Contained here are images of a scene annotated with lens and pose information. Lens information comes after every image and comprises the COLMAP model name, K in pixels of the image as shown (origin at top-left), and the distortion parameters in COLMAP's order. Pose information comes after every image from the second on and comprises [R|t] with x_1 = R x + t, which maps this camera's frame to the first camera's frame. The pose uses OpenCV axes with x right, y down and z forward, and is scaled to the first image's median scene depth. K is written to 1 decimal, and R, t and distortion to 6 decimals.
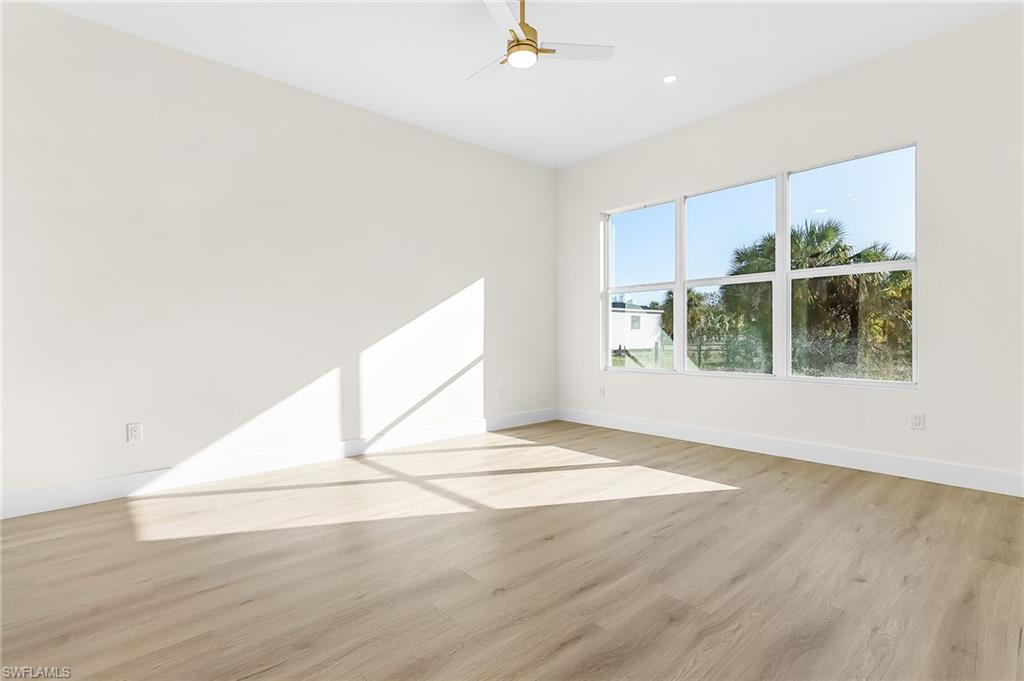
lens RADIAL K [[475.6, 0, 508.5], [0, 475.6, 340.3], [0, 0, 1]] dist [0.002255, 0.000447]
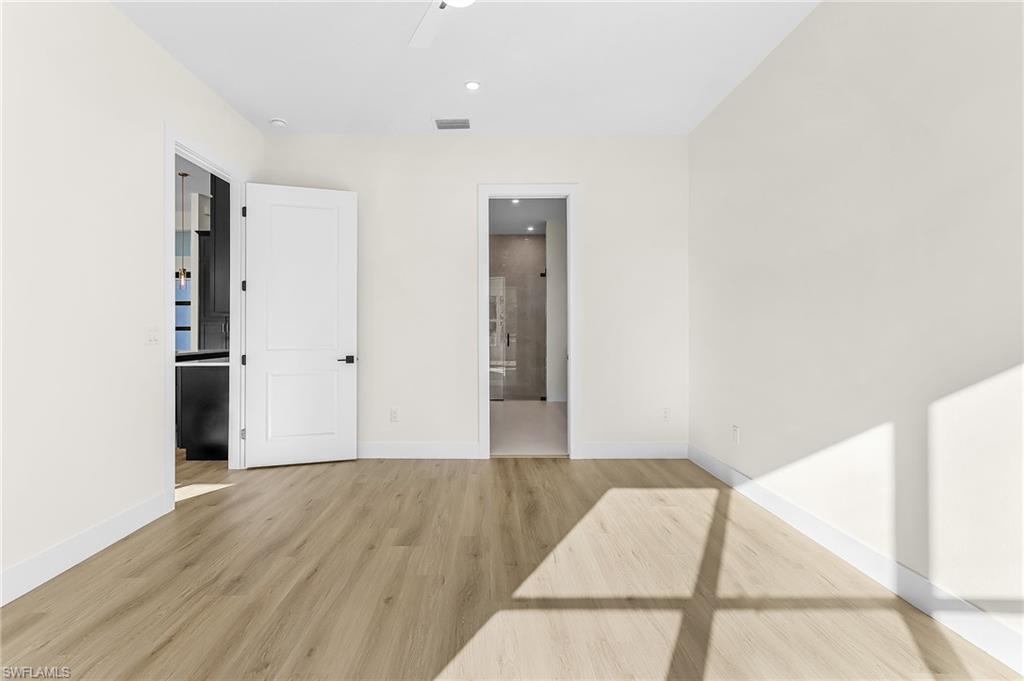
lens RADIAL K [[490.6, 0, 478.3], [0, 490.6, 352.7], [0, 0, 1]] dist [0.001151, 0.000234]
pose [[-0.690687, 0.042170, -0.721924, 0.698280], [-0.002110, 0.998177, 0.060325, -0.105718], [0.723151, 0.043189, -0.689338, 1.991959]]
